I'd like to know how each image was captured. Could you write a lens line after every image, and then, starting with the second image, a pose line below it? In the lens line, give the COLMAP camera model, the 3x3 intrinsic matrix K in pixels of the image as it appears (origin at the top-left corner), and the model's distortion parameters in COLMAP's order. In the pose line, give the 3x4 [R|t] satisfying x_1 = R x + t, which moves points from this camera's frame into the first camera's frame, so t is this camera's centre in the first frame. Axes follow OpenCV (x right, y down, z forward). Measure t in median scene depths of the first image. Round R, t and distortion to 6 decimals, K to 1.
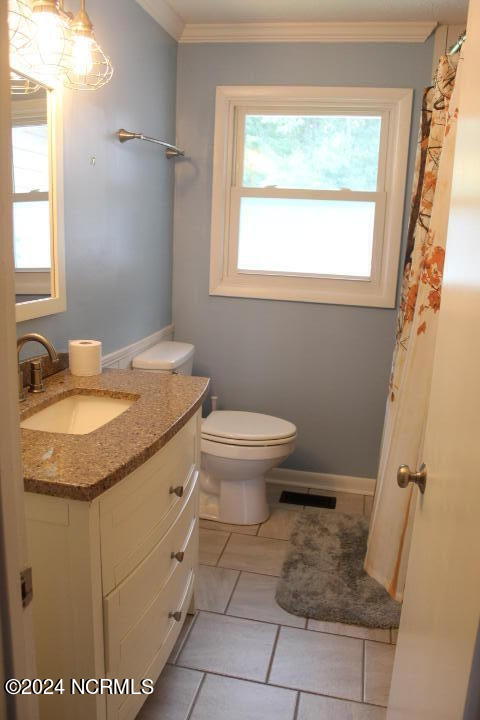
lens RADIAL K [[599.8, 0, 240.0], [0, 599.8, 360.0], [0, 0, 1]] dist [-0.154116, 0.132228]
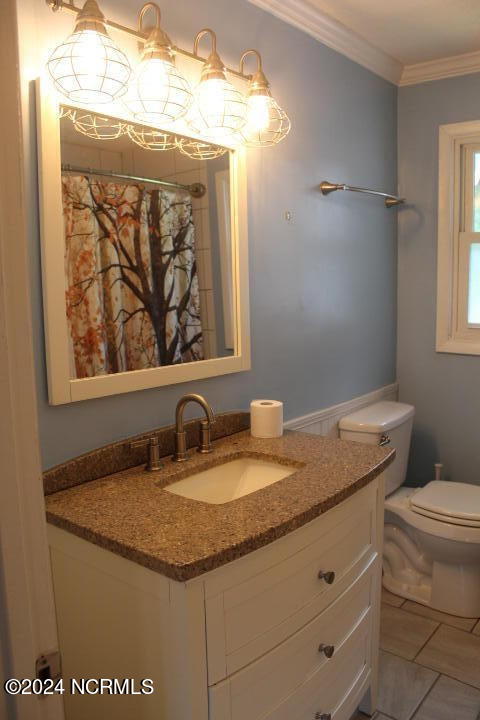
lens RADIAL K [[599.8, 0, 240.0], [0, 599.8, 360.0], [0, 0, 1]] dist [-0.154116, 0.132228]
pose [[0.894794, 0.012318, -0.446310, 0.134044], [-0.049655, 0.996164, -0.072058, -0.026495], [0.443710, 0.086639, 0.891973, 0.105676]]
